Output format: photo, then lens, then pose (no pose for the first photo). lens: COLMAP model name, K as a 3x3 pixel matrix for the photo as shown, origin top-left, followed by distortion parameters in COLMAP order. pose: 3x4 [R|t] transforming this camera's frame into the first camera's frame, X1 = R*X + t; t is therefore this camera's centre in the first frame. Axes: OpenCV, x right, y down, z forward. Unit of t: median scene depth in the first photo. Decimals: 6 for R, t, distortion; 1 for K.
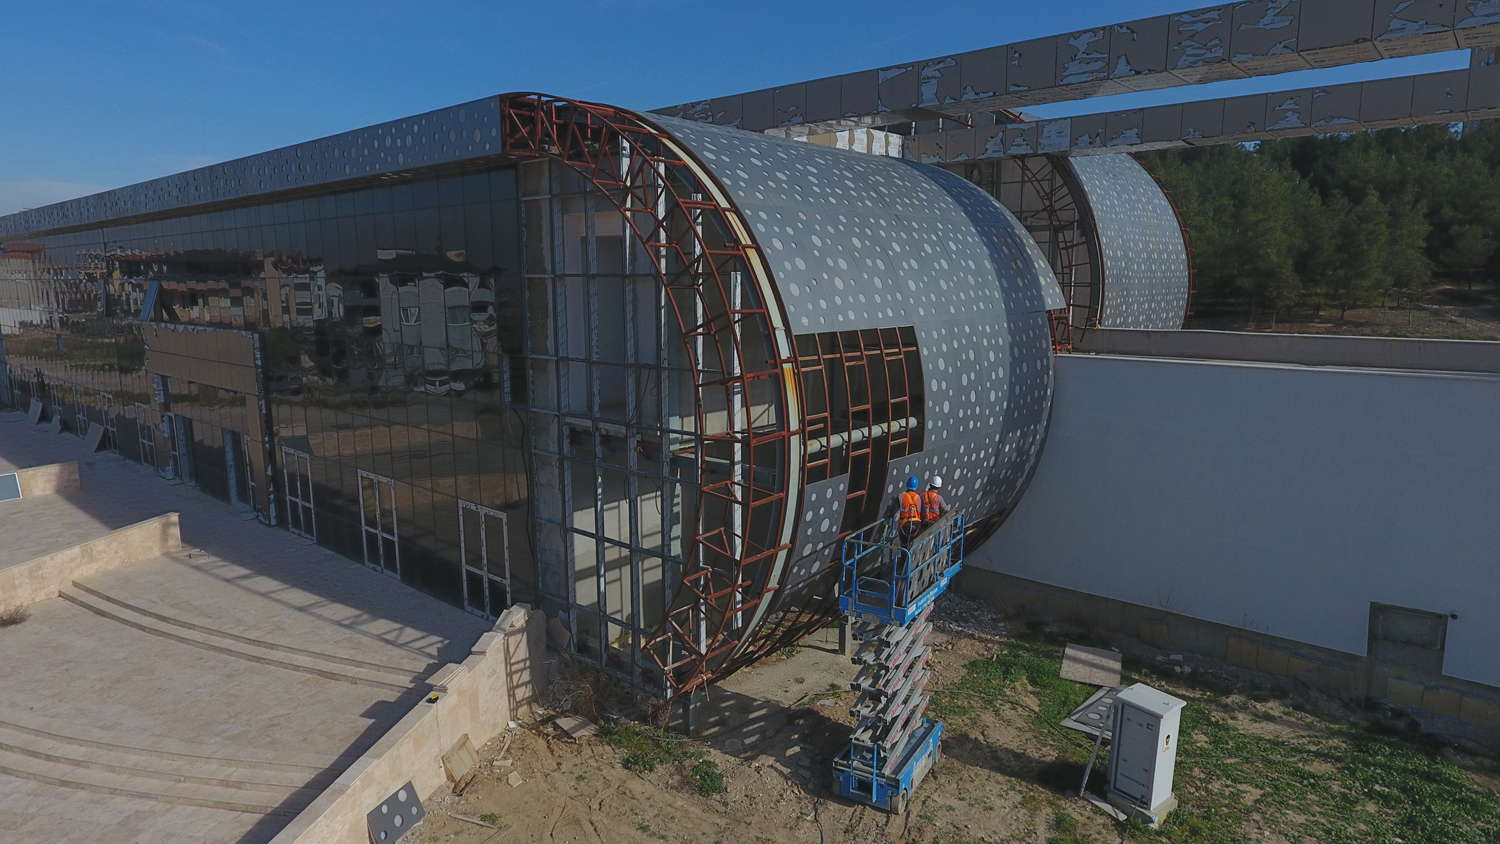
lens RADIAL K [[879.6, 0, 750.0], [0, 879.6, 422.0], [0, 0, 1]] dist [0.001094, -0.003136]
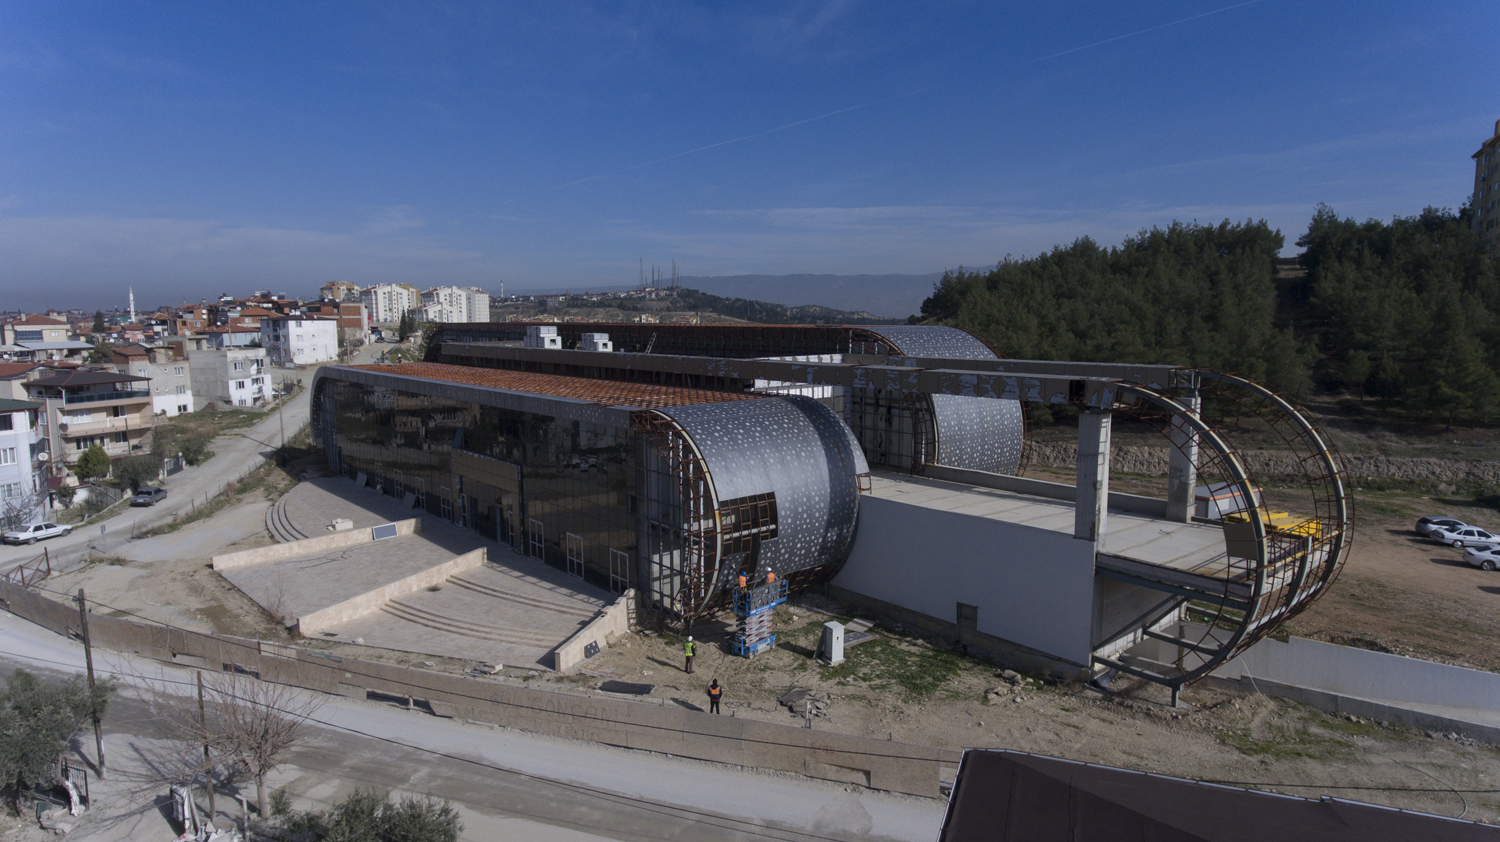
lens RADIAL K [[879.6, 0, 750.0], [0, 879.6, 421.0], [0, 0, 1]] dist [0.001094, -0.003136]
pose [[0.990641, 0.016850, -0.135450, 0.474740], [-0.022593, 0.998905, -0.040978, -0.213050], [0.134611, 0.043655, 0.989936, -1.723046]]
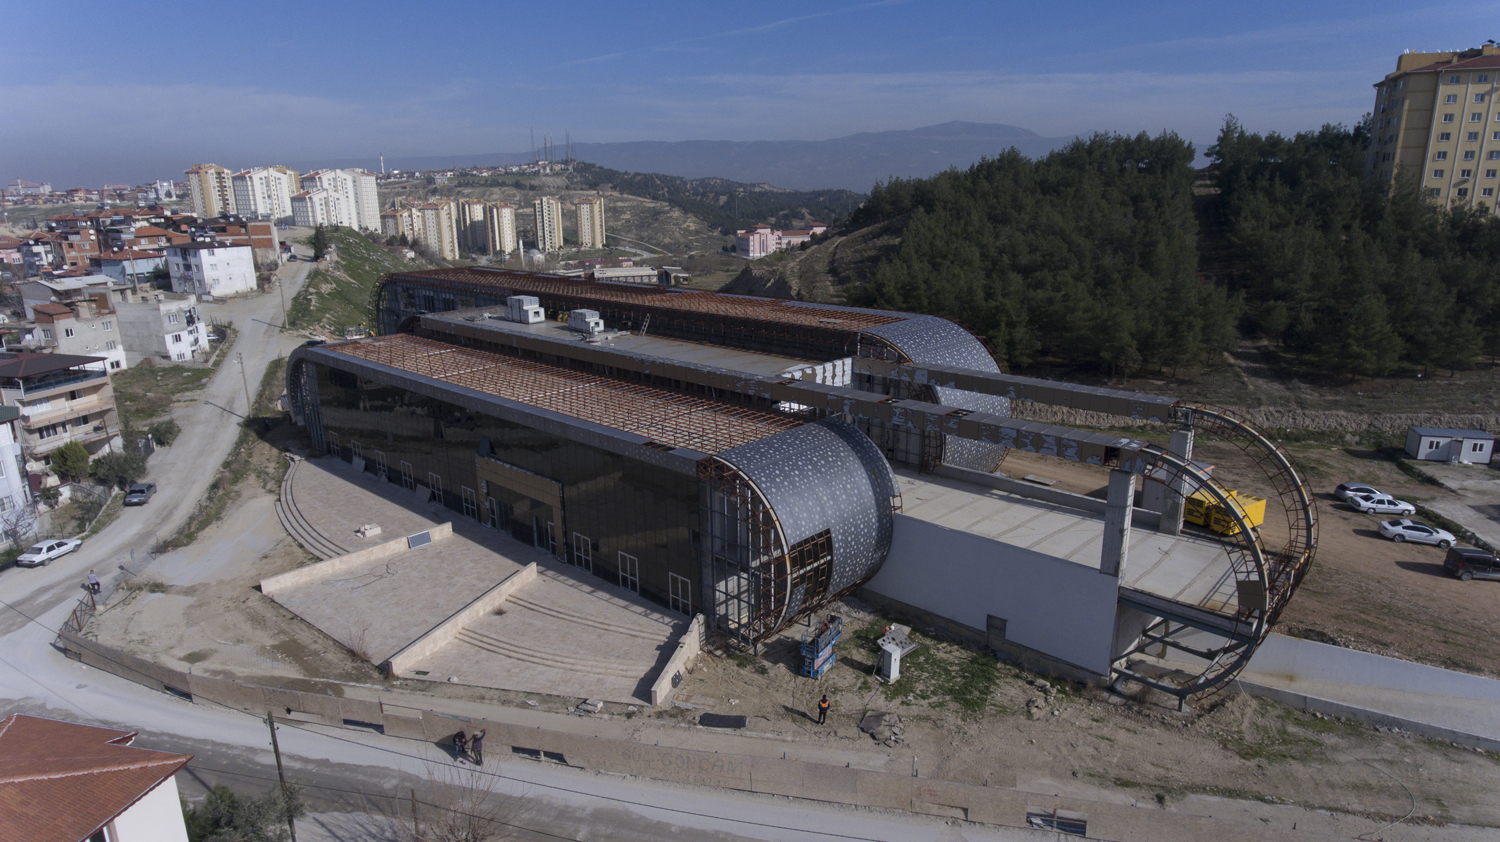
lens RADIAL K [[879.6, 0, 750.0], [0, 879.6, 421.0], [0, 0, 1]] dist [0.001094, -0.003136]
pose [[0.999721, 0.000419, -0.023598, -0.017788], [0.001950, 0.994957, 0.100285, -0.775980], [0.023521, -0.100303, 0.994679, -1.988860]]
